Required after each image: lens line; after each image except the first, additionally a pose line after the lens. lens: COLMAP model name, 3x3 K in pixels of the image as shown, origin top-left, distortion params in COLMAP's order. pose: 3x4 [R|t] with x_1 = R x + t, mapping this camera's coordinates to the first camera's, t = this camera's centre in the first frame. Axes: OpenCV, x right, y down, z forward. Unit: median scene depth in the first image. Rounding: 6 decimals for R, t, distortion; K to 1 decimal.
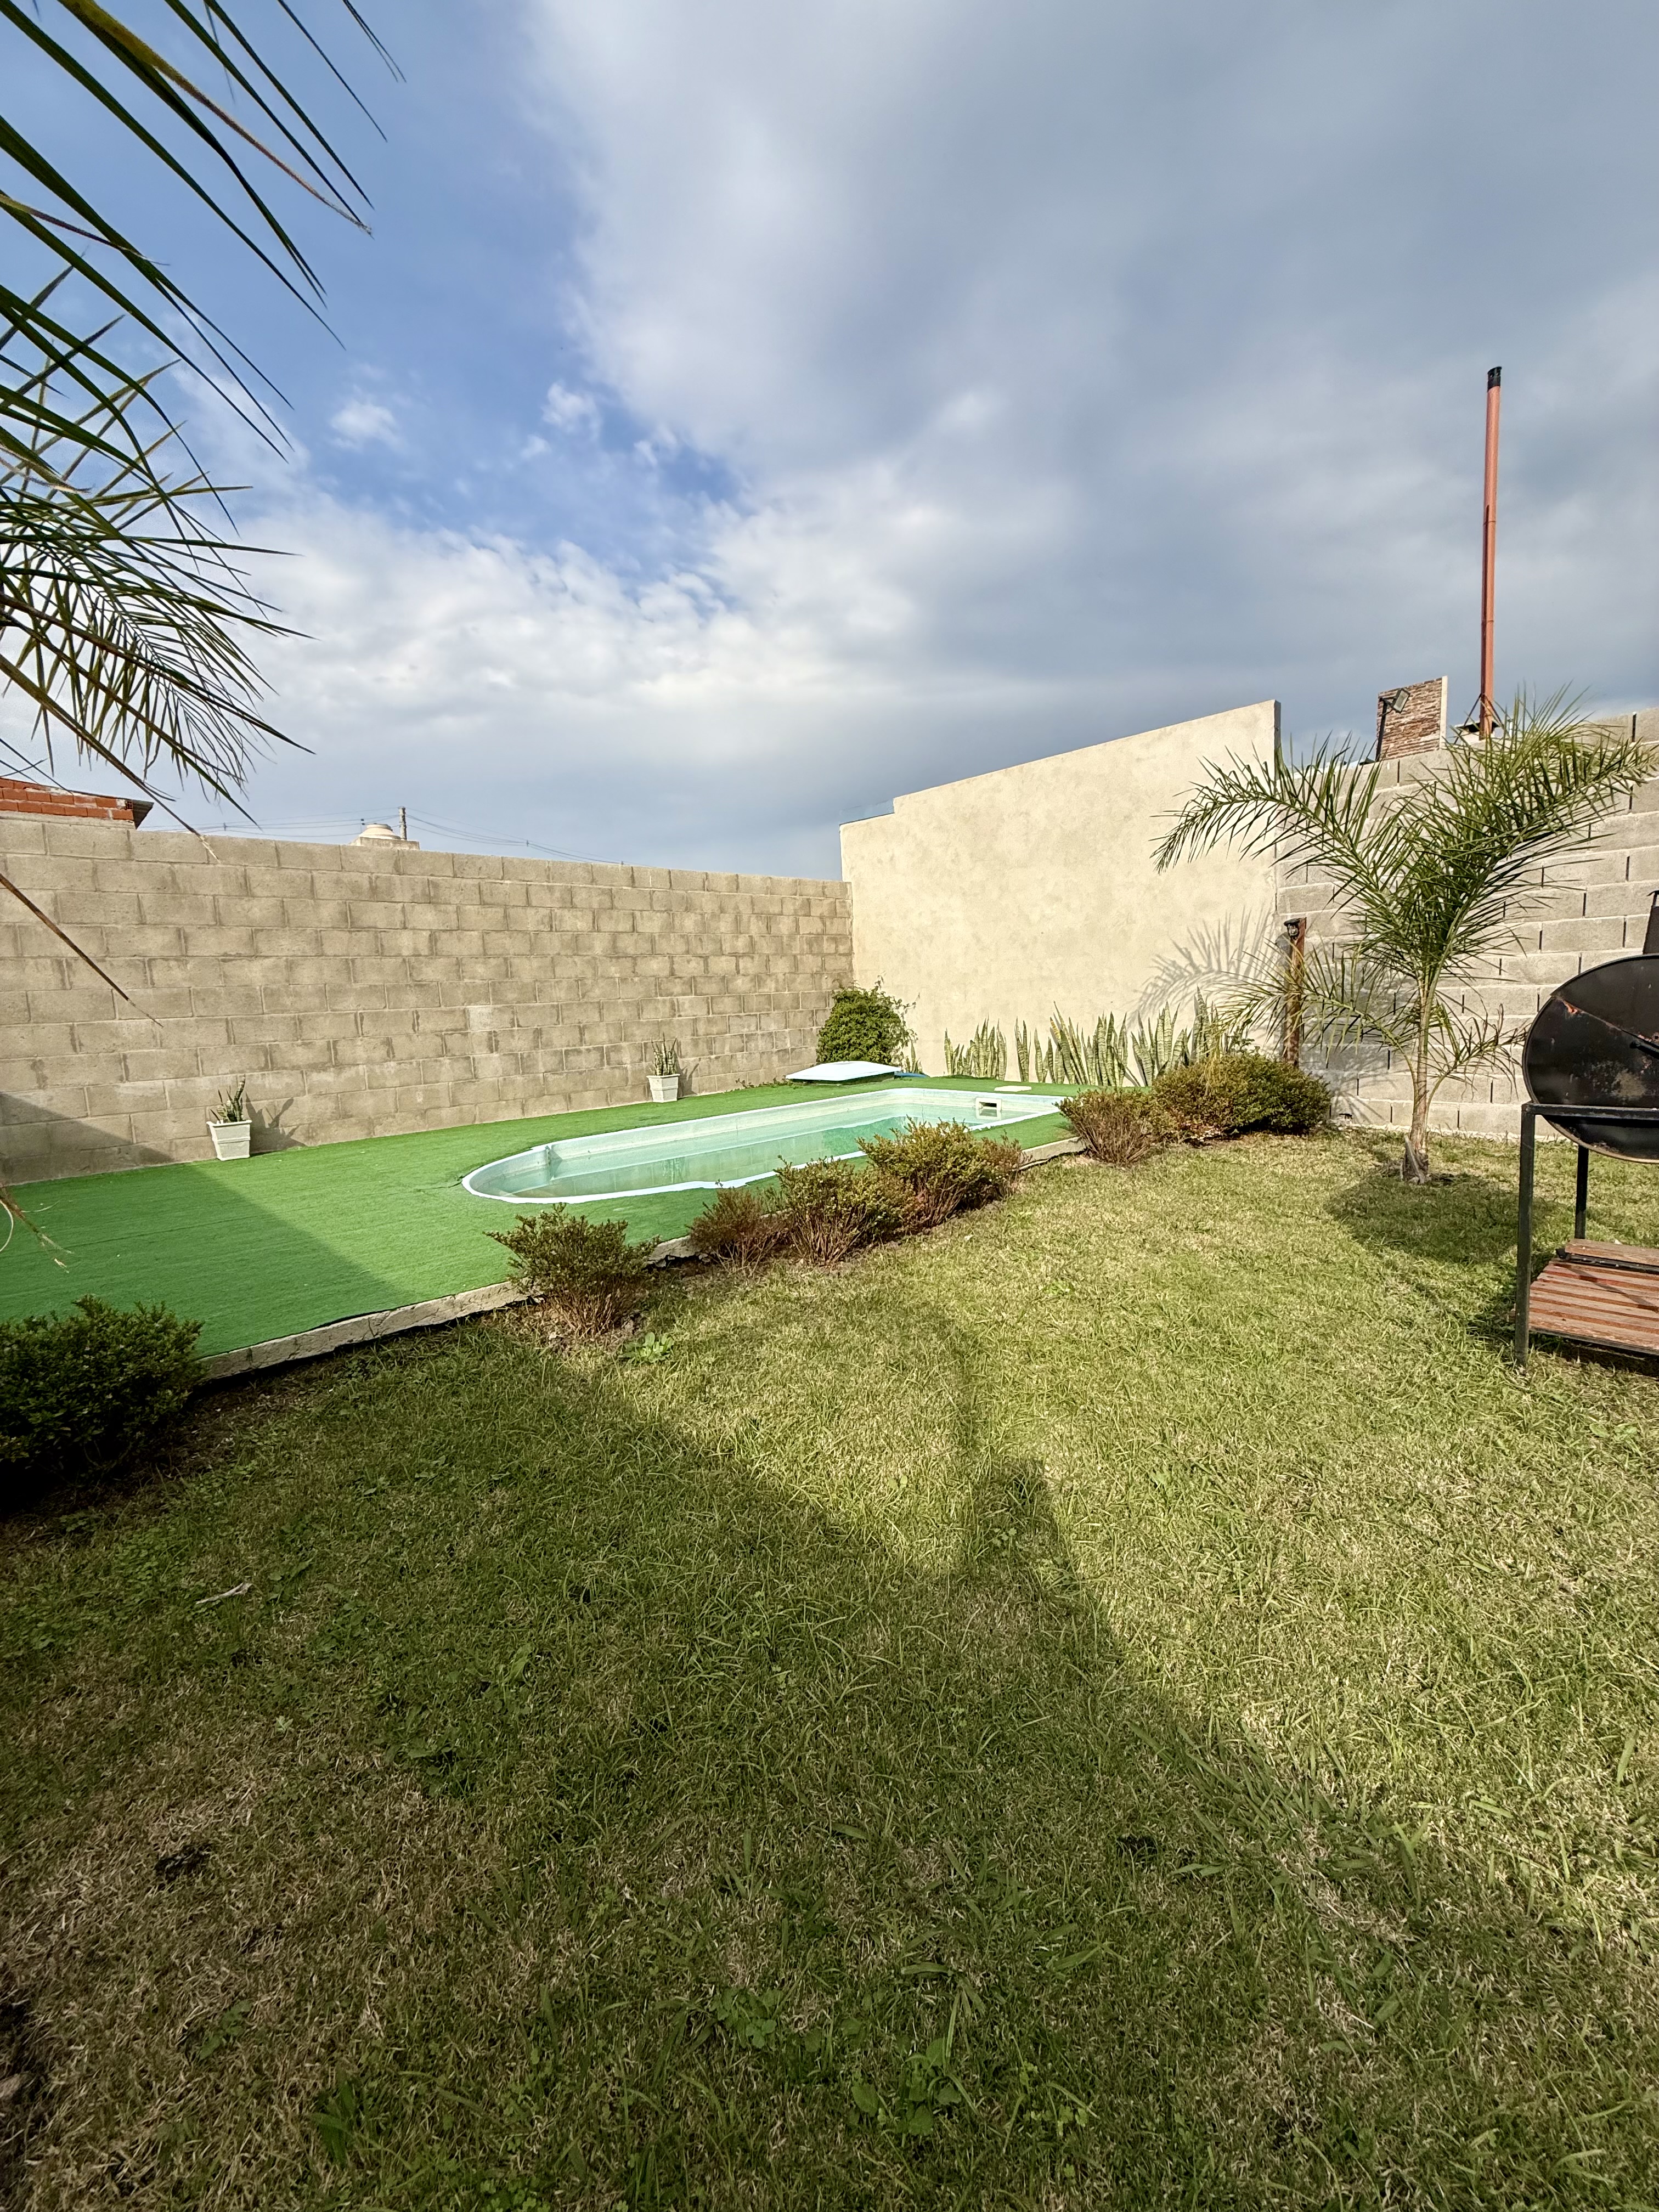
lens RADIAL K [[878.0, 0, 828.4], [0, 878.0, 1101.9], [0, 0, 1]] dist [-0.001519, -0.000118]
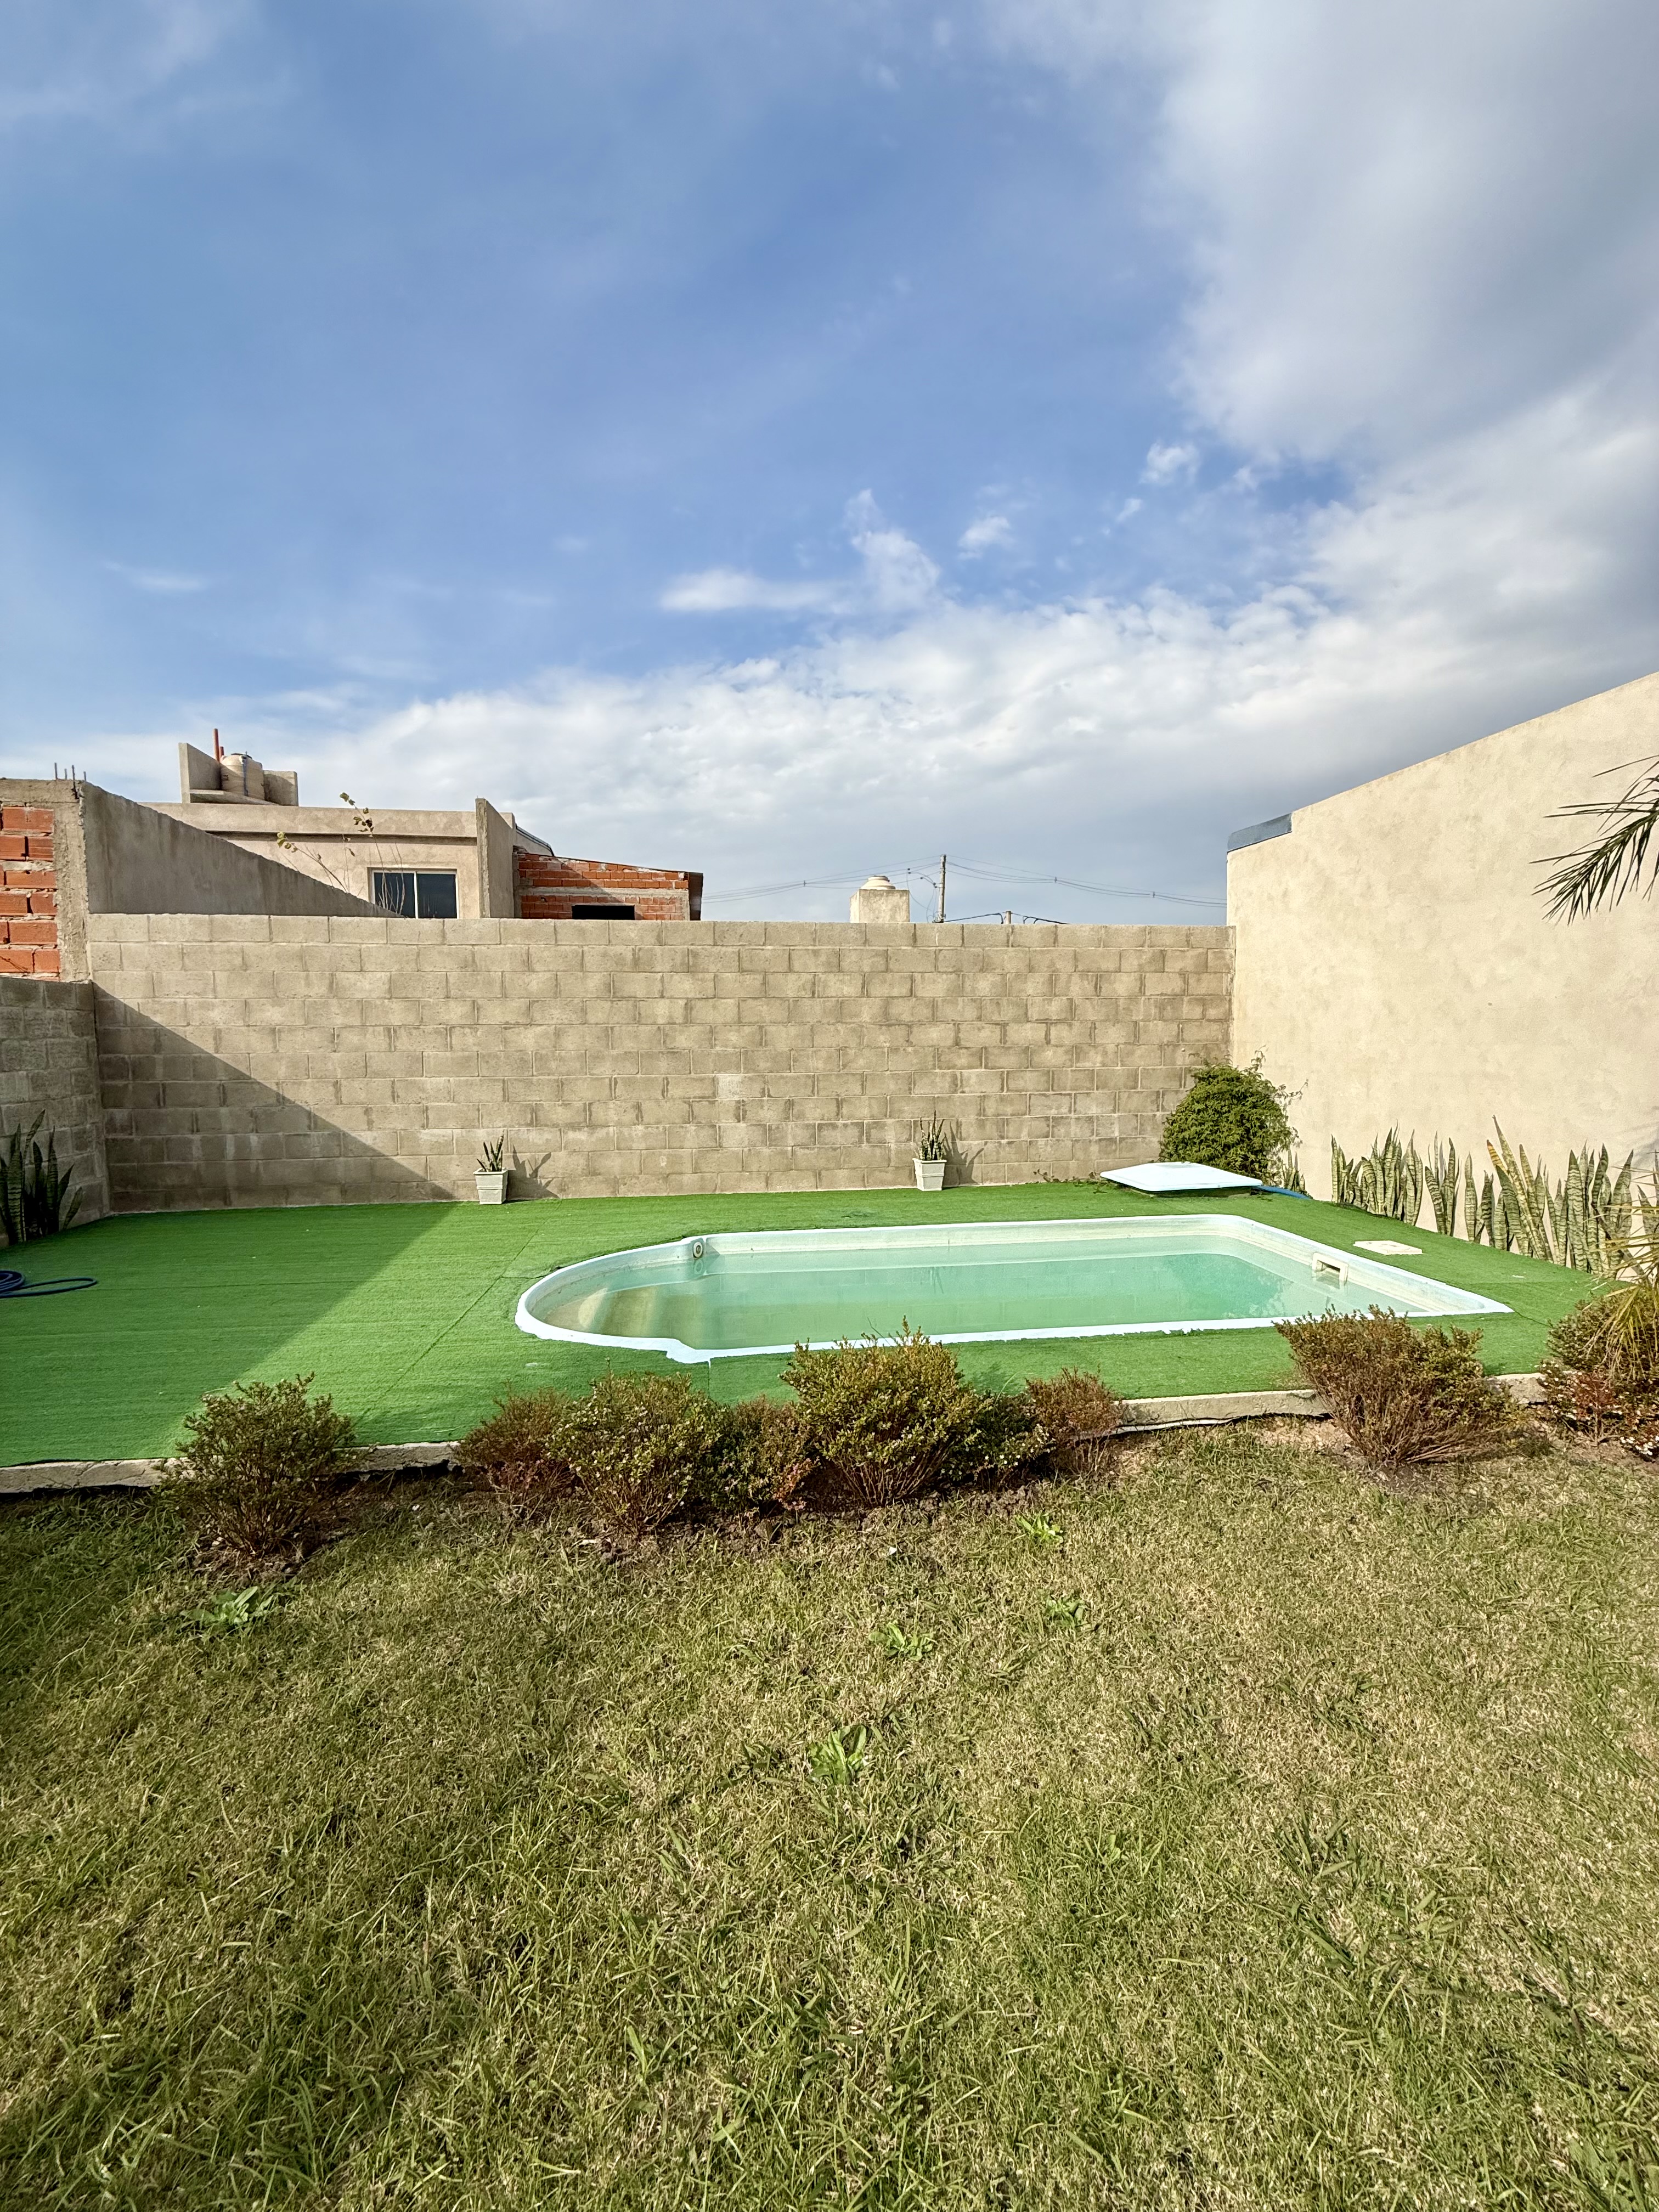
lens RADIAL K [[878.0, 0, 828.4], [0, 878.0, 1101.9], [0, 0, 1]] dist [-0.001519, -0.000118]
pose [[0.817680, 0.079872, -0.570105, 0.230606], [-0.098494, 0.995136, -0.001846, -0.078761], [0.567185, 0.057661, 0.821569, 0.231227]]
